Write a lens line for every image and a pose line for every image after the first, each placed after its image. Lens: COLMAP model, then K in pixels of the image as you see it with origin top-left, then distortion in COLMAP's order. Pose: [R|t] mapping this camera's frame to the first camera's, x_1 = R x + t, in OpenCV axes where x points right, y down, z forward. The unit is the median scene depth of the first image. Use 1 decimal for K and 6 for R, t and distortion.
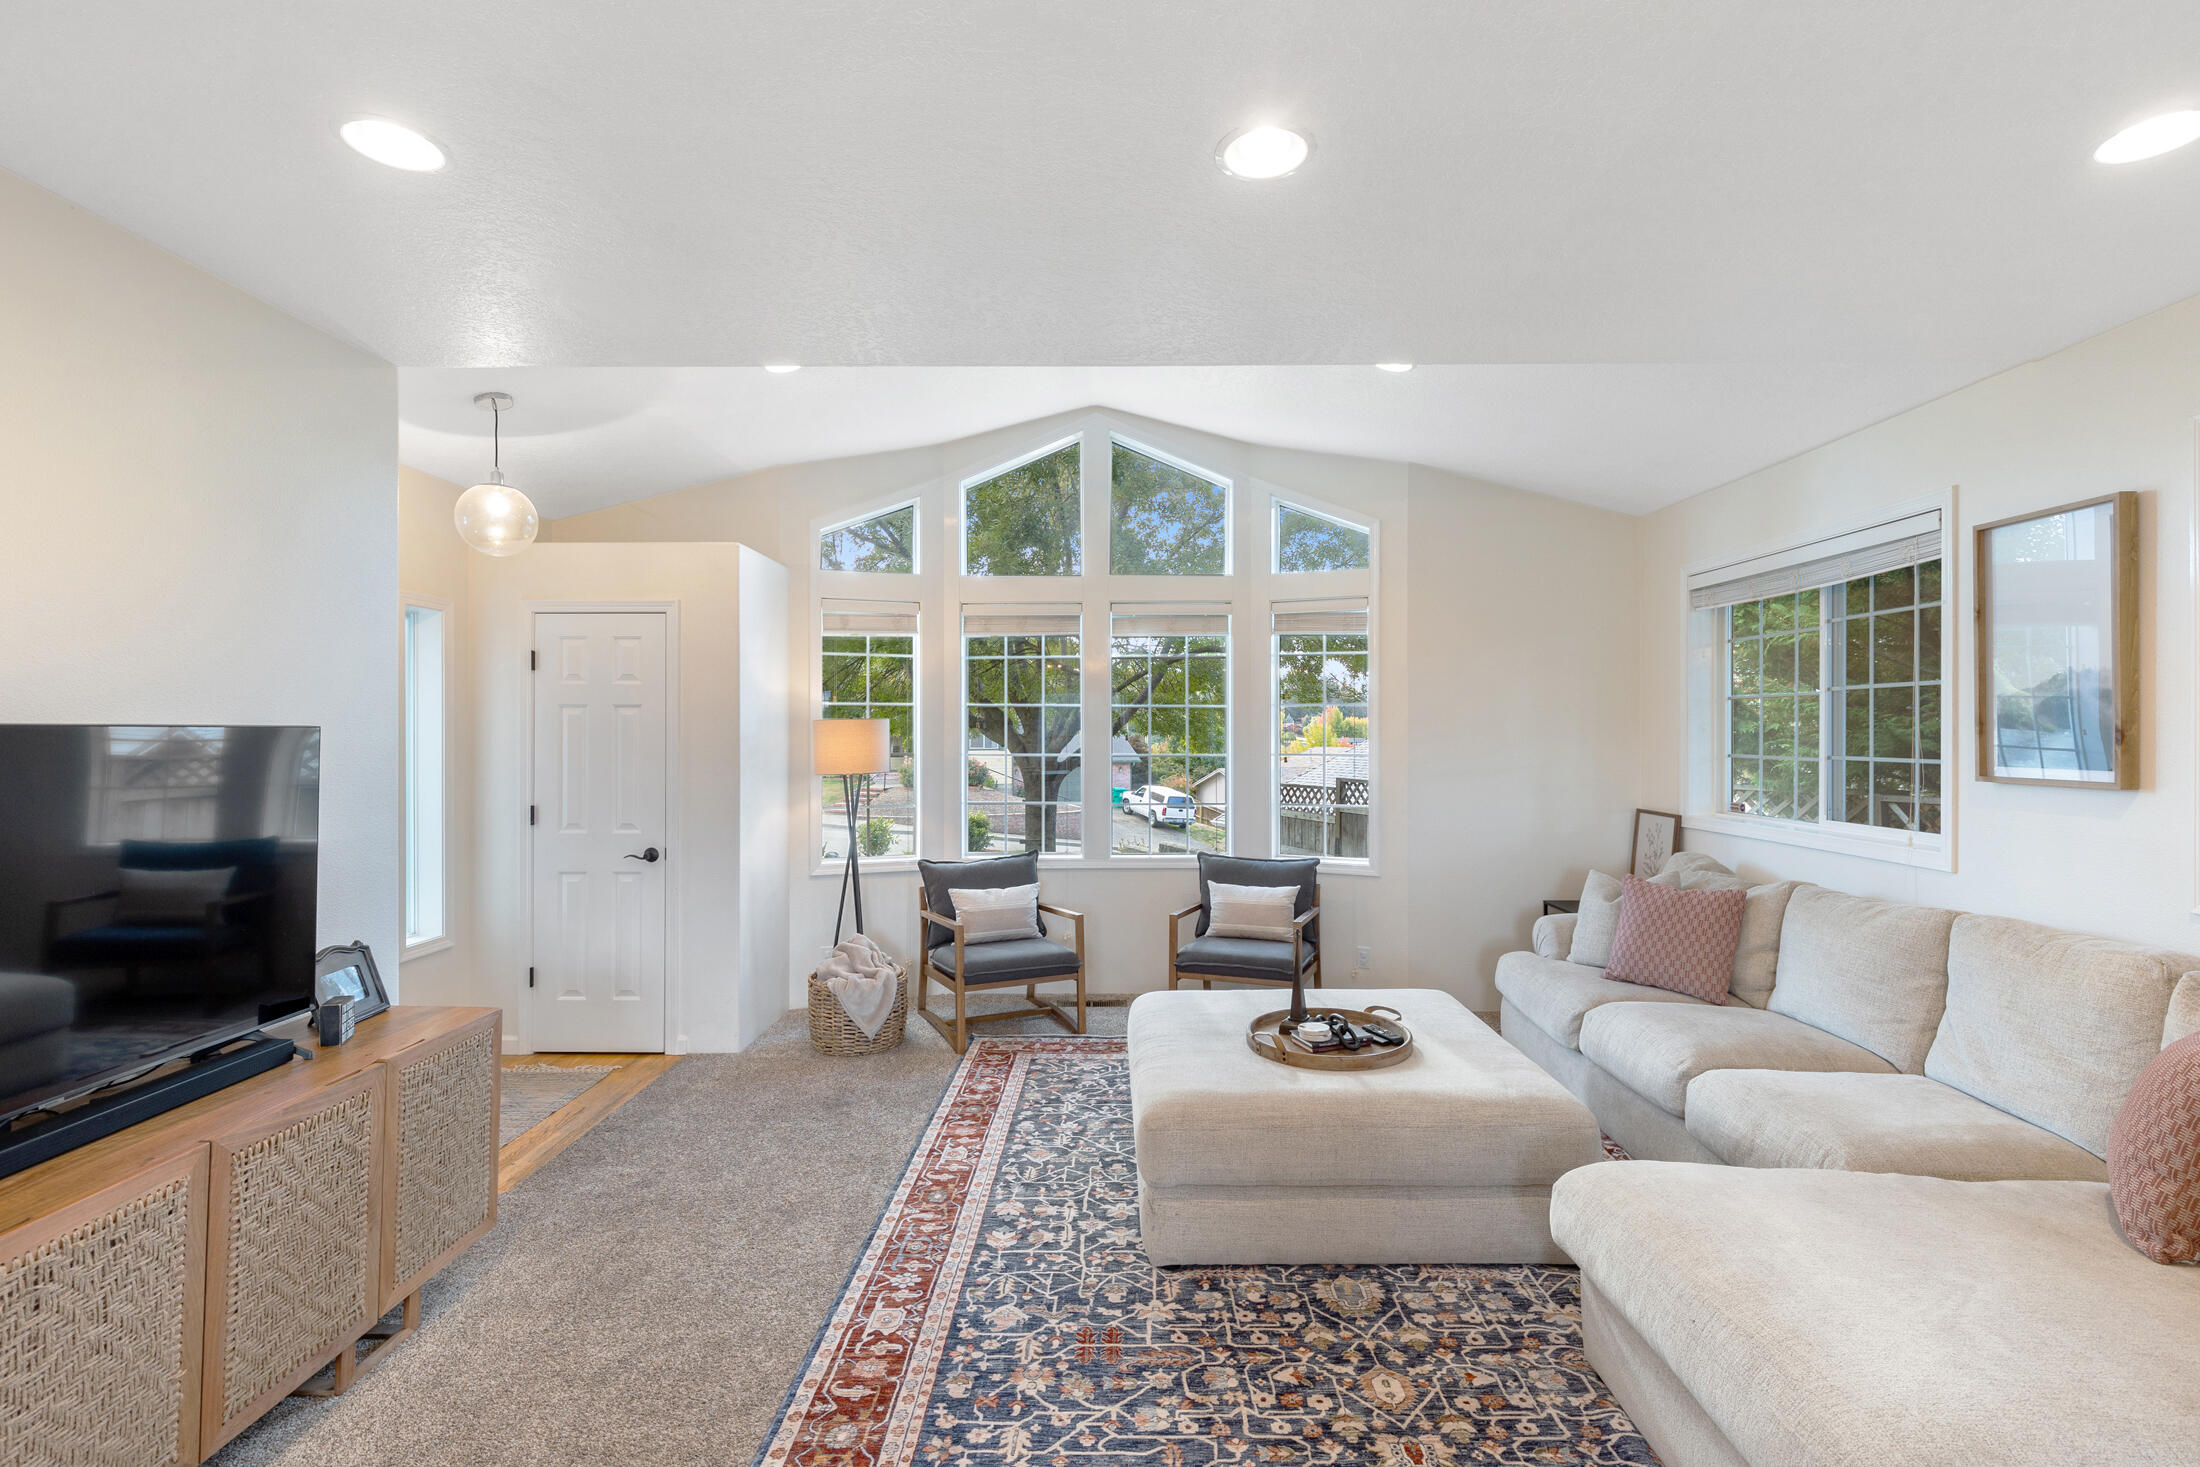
lens RADIAL K [[1028.5, 0, 1156.0], [0, 1028.5, 728.5], [0, 0, 1]] dist [0.009565, -0.002880]
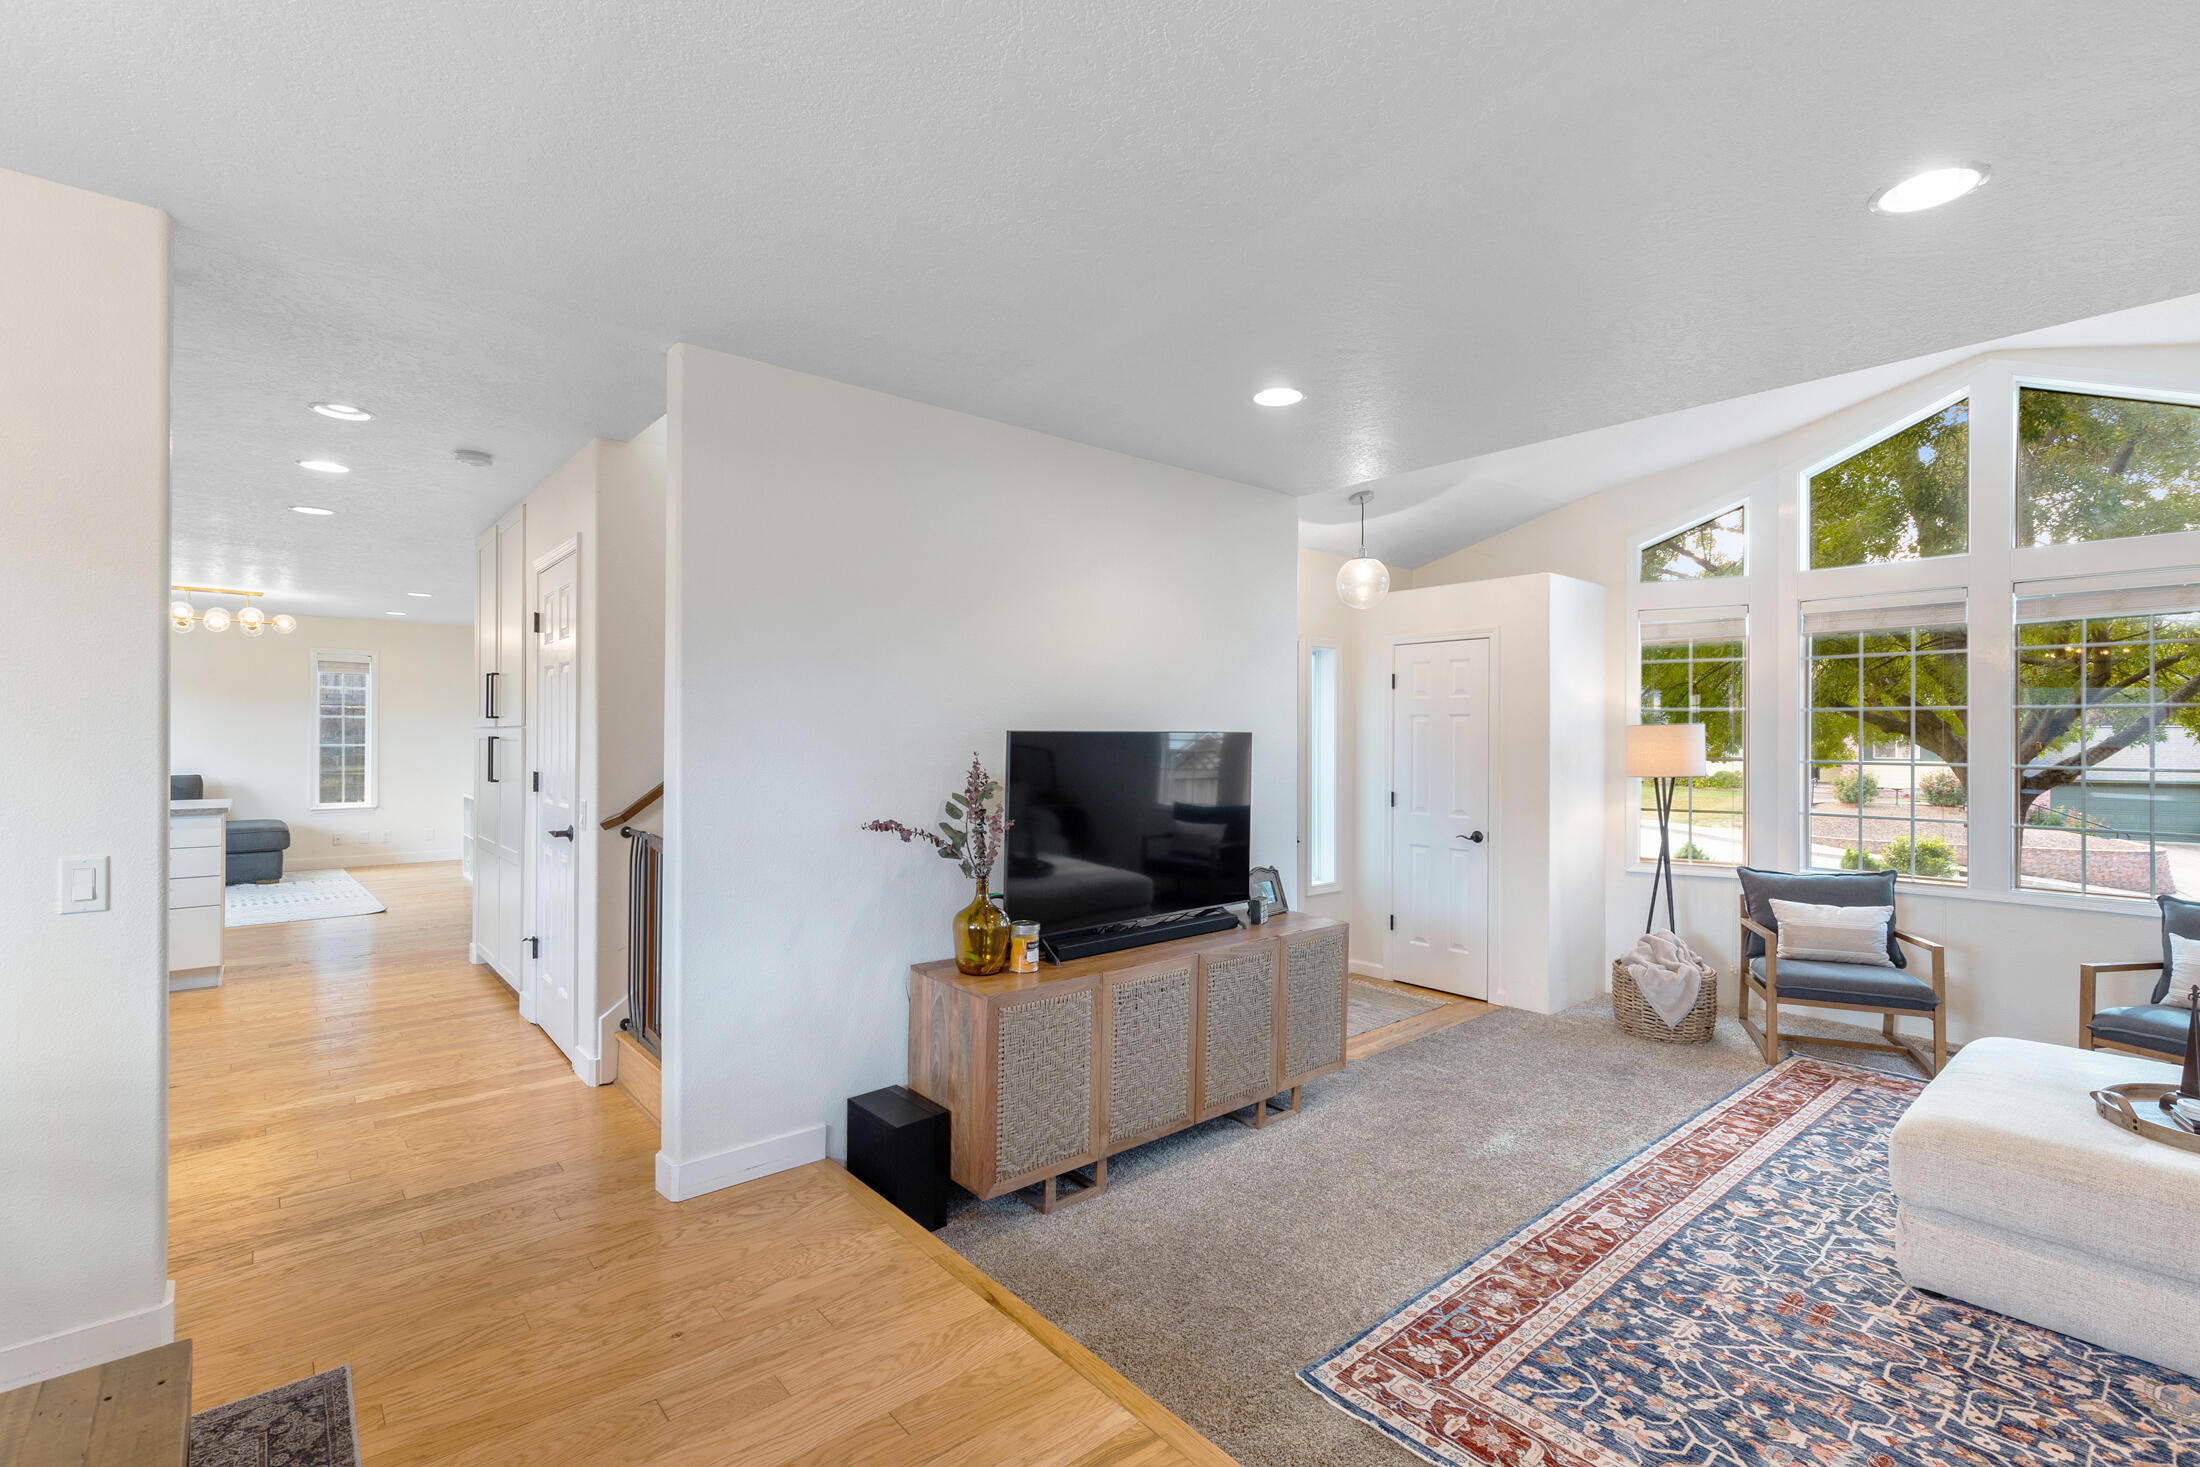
lens RADIAL K [[1028.5, 0, 1098.4], [0, 1028.5, 734.6], [0, 0, 1]] dist [0.009565, -0.002880]
pose [[0.648351, 0.002508, -0.761338, 0.187895], [-0.001104, 0.999997, 0.002354, -0.001365], [0.761341, -0.000686, 0.648351, -0.168143]]
